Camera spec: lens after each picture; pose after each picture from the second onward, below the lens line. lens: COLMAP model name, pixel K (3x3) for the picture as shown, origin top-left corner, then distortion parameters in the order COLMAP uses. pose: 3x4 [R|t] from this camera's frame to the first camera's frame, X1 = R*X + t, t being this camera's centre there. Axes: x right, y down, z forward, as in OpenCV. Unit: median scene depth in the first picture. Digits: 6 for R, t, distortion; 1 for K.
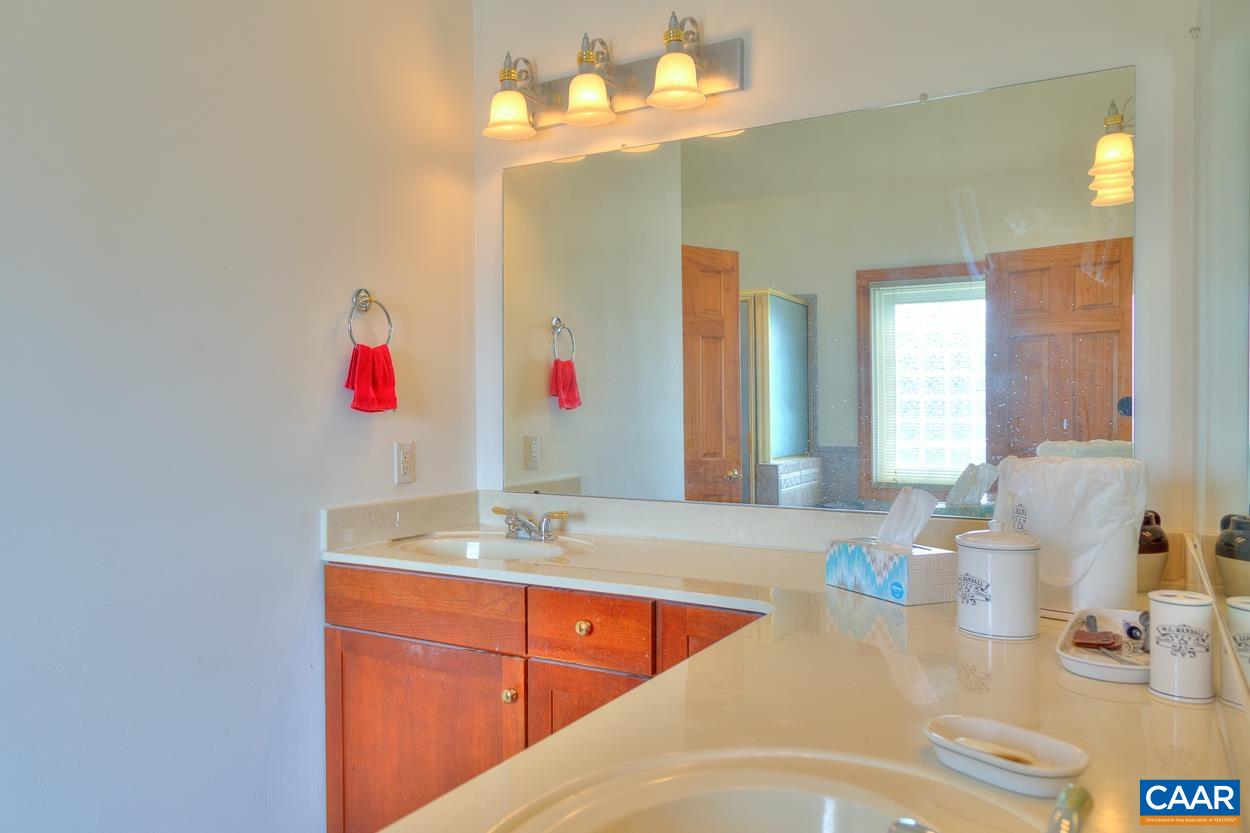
lens RADIAL K [[841.1, 0, 630.5], [0, 841.1, 419.2], [0, 0, 1]] dist [0.001547, -0.002988]
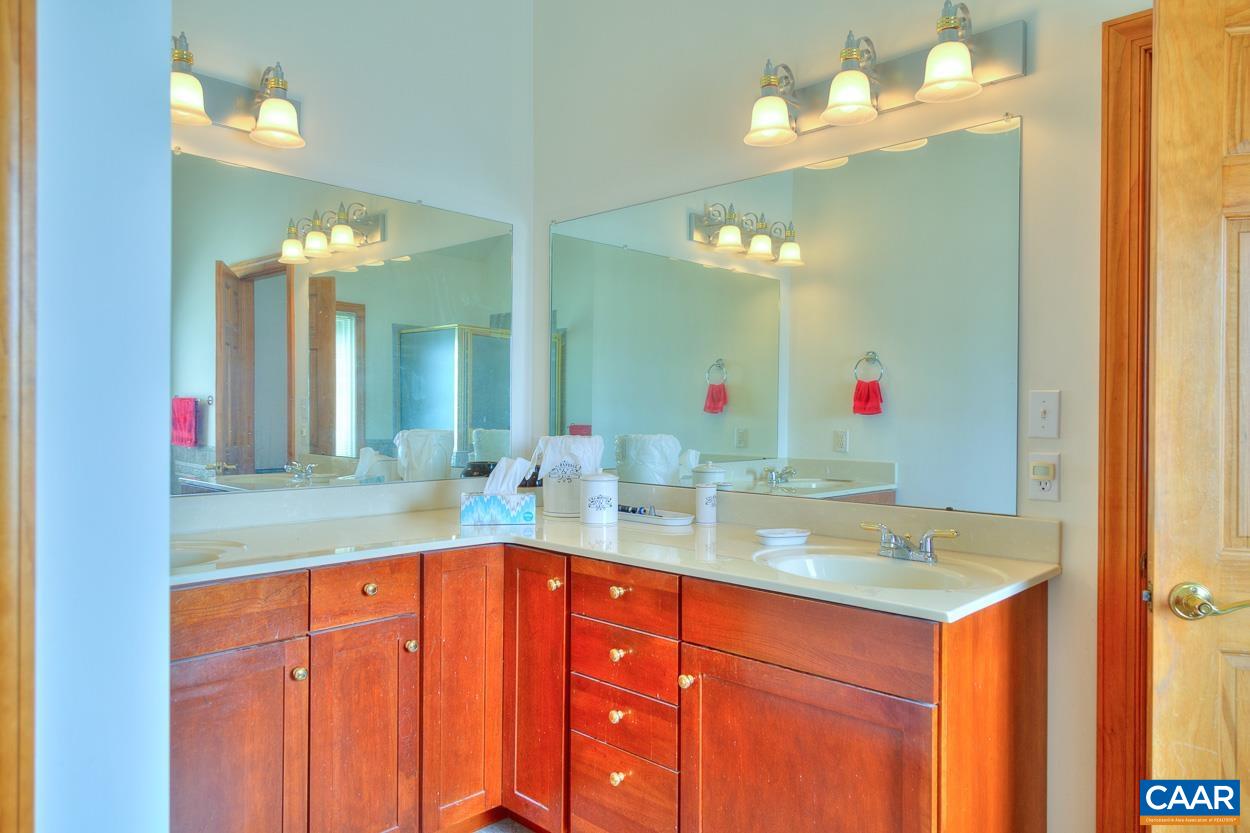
lens RADIAL K [[841.1, 0, 630.5], [0, 841.1, 419.2], [0, 0, 1]] dist [0.001547, -0.002988]
pose [[0.277358, -0.016521, 0.960625, -1.177134], [0.002976, 0.999862, 0.016336, -0.016584], [-0.960762, -0.001672, 0.277369, 0.322726]]
